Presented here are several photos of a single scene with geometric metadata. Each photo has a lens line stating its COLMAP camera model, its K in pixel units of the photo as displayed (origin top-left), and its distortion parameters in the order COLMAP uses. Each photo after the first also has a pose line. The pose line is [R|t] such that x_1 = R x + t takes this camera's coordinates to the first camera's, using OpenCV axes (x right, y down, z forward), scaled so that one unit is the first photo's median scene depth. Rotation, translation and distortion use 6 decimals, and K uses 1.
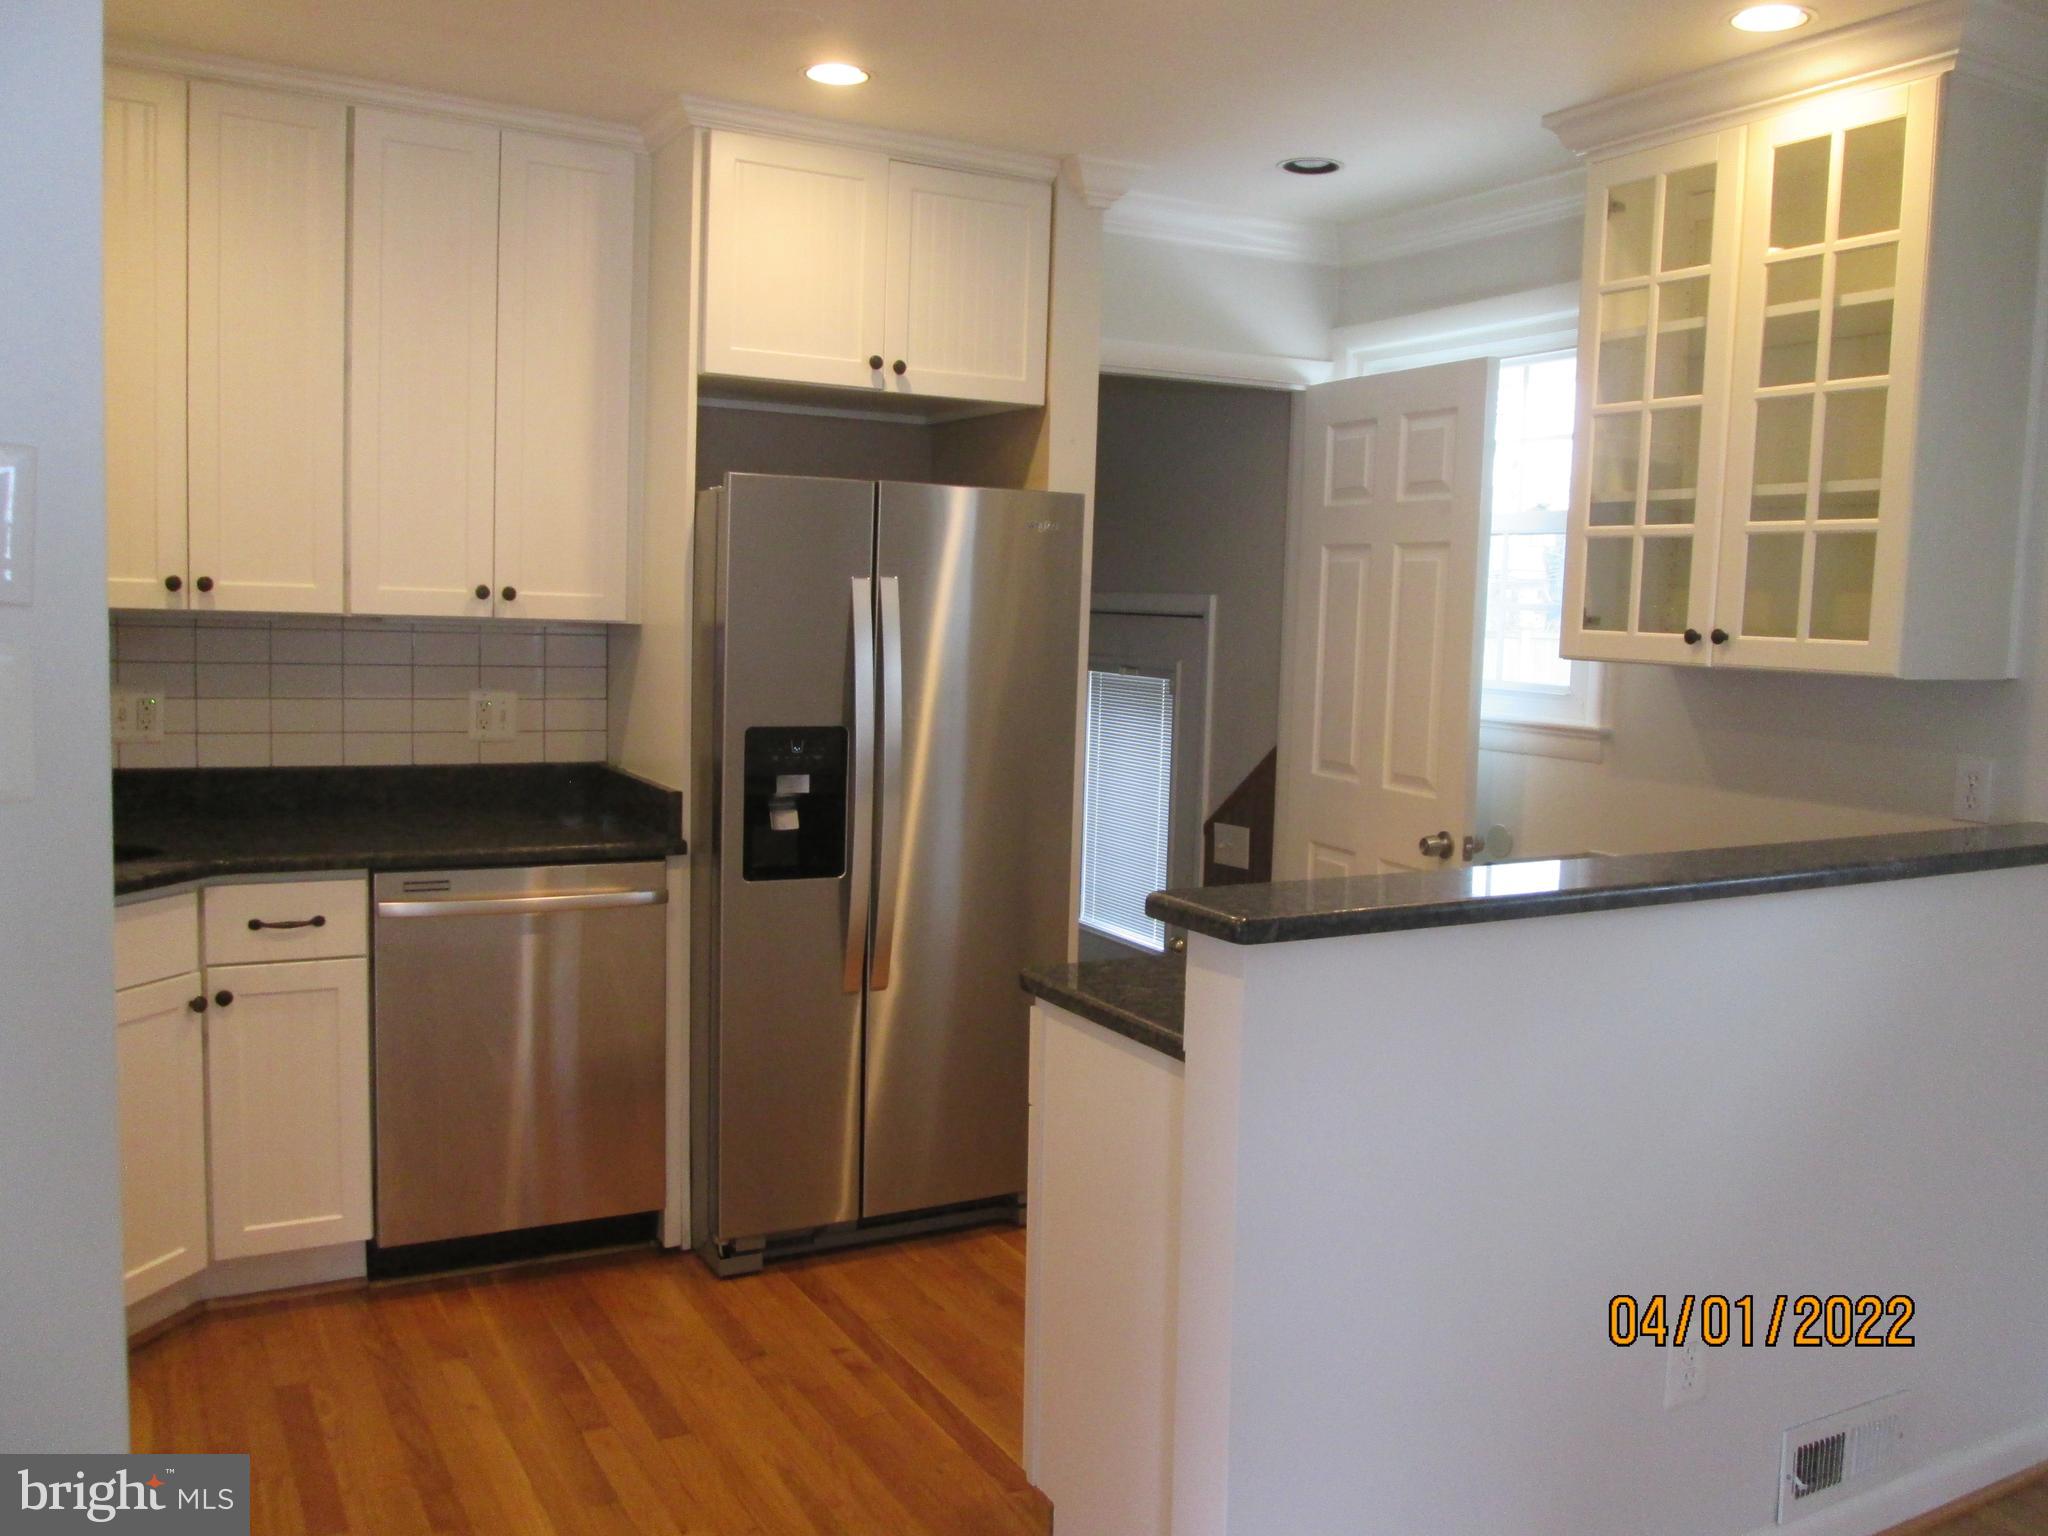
lens RADIAL K [[1699.3, 0, 1024.0], [0, 1699.3, 768.0], [0, 0, 1]] dist [-0.039795, 0.001452]
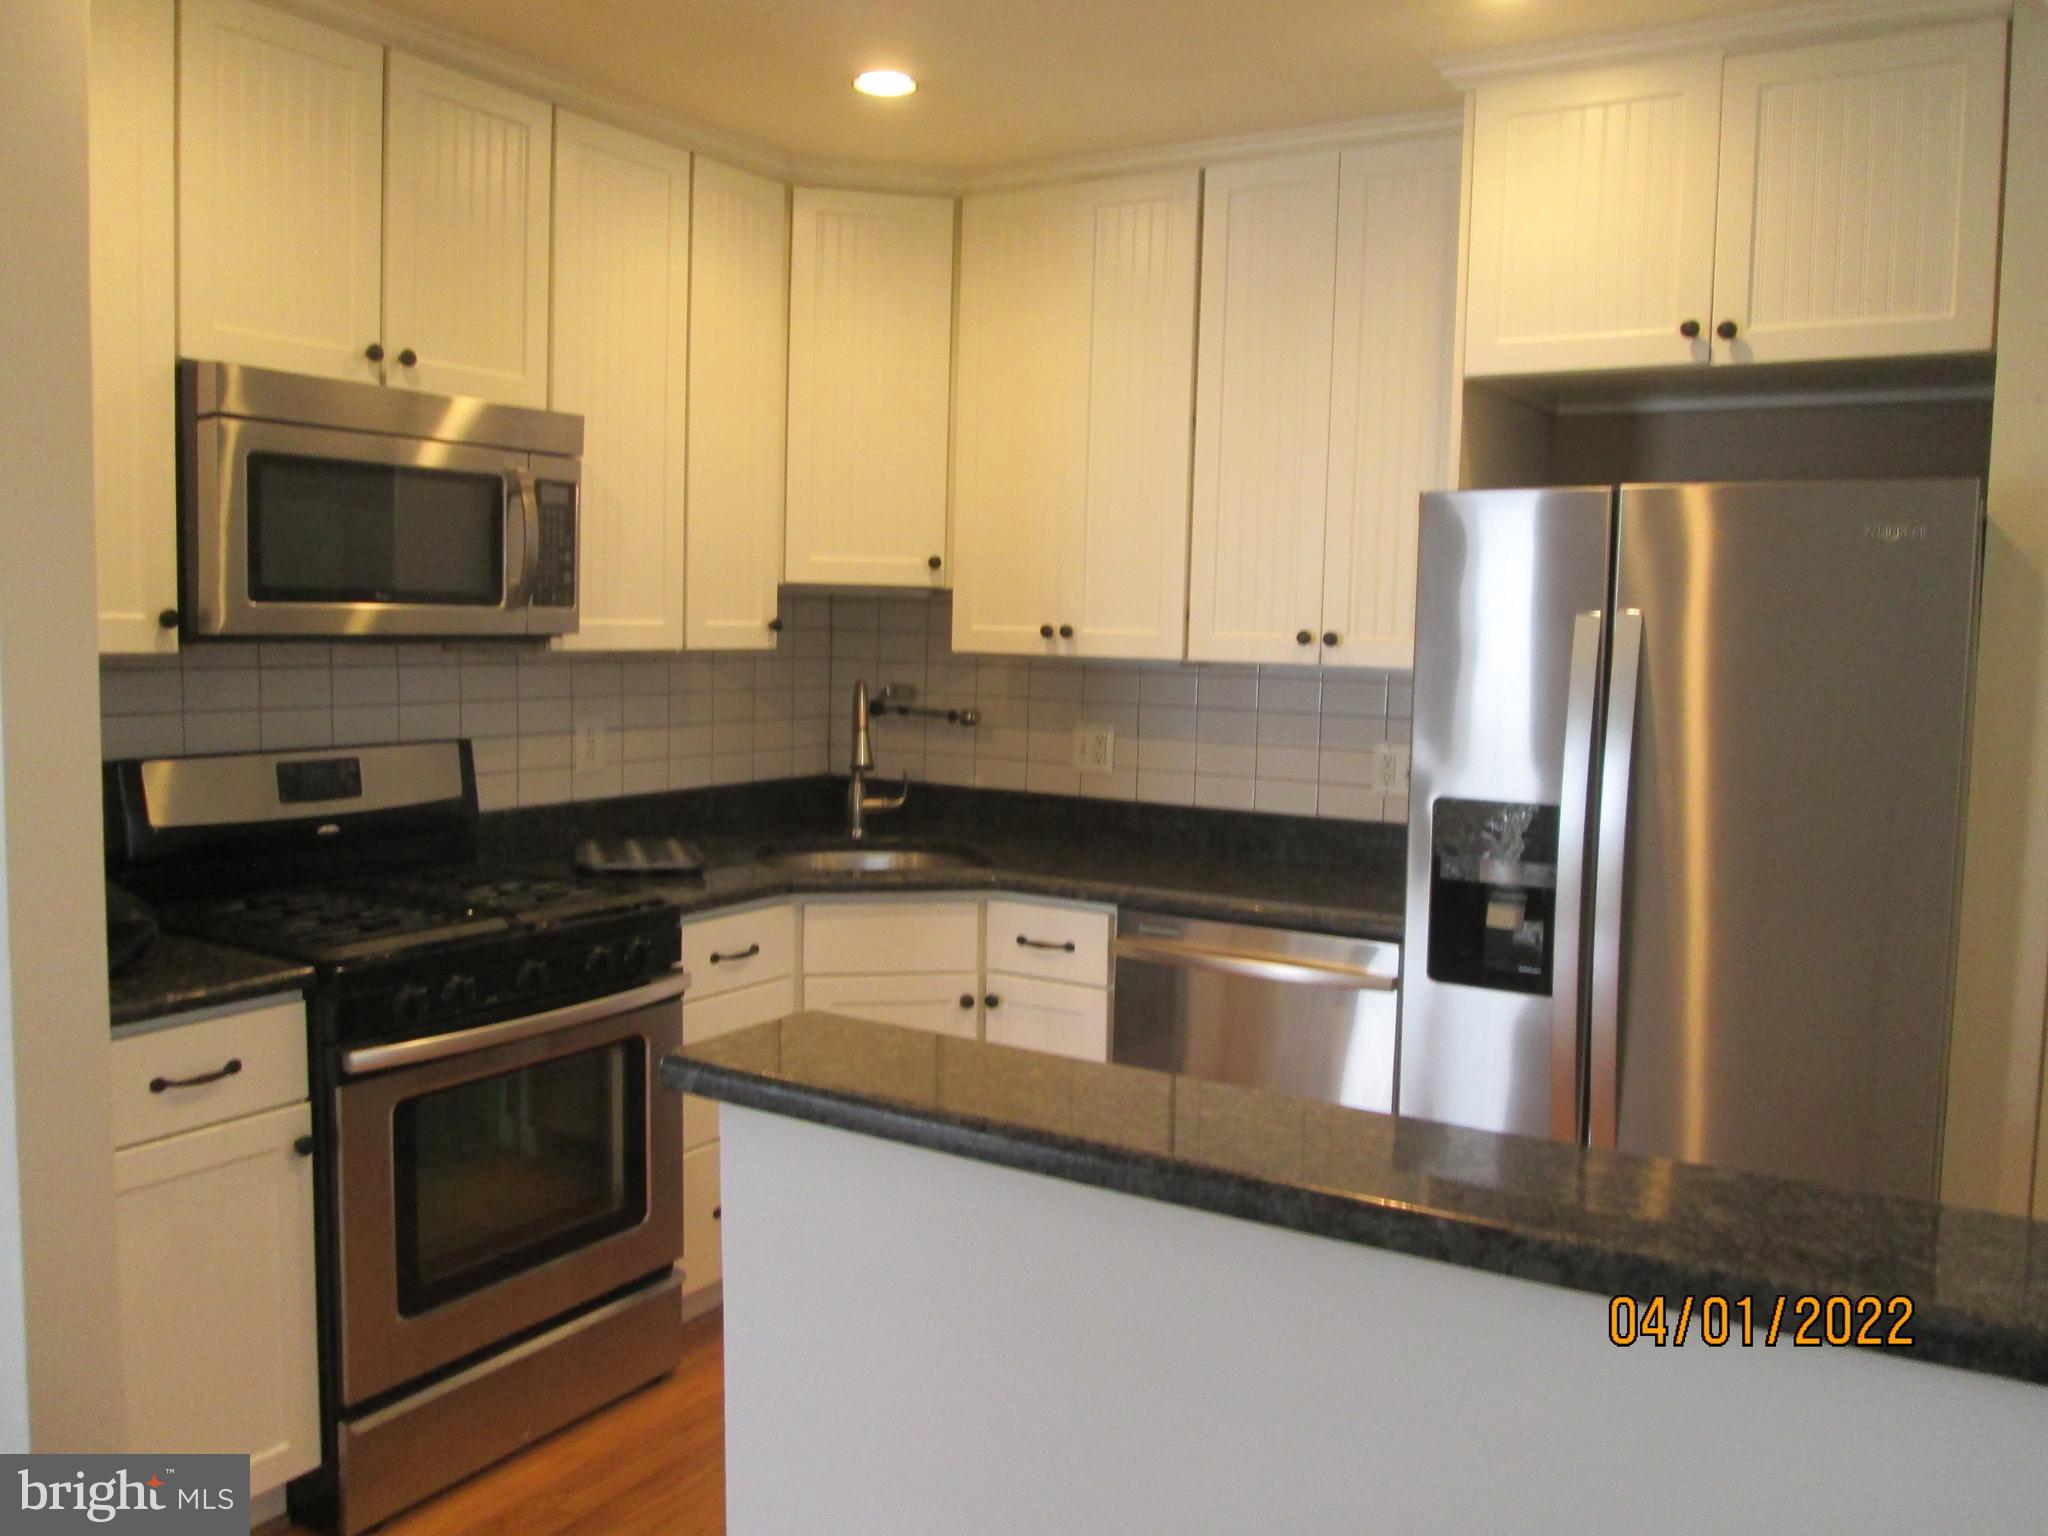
lens RADIAL K [[1699.3, 0, 1024.0], [0, 1699.3, 768.0], [0, 0, 1]] dist [-0.039795, 0.001452]
pose [[0.490930, 0.051539, -0.869673, 0.477156], [-0.087780, 0.996095, 0.009480, -0.027945], [0.866765, 0.071686, 0.493537, 0.428301]]
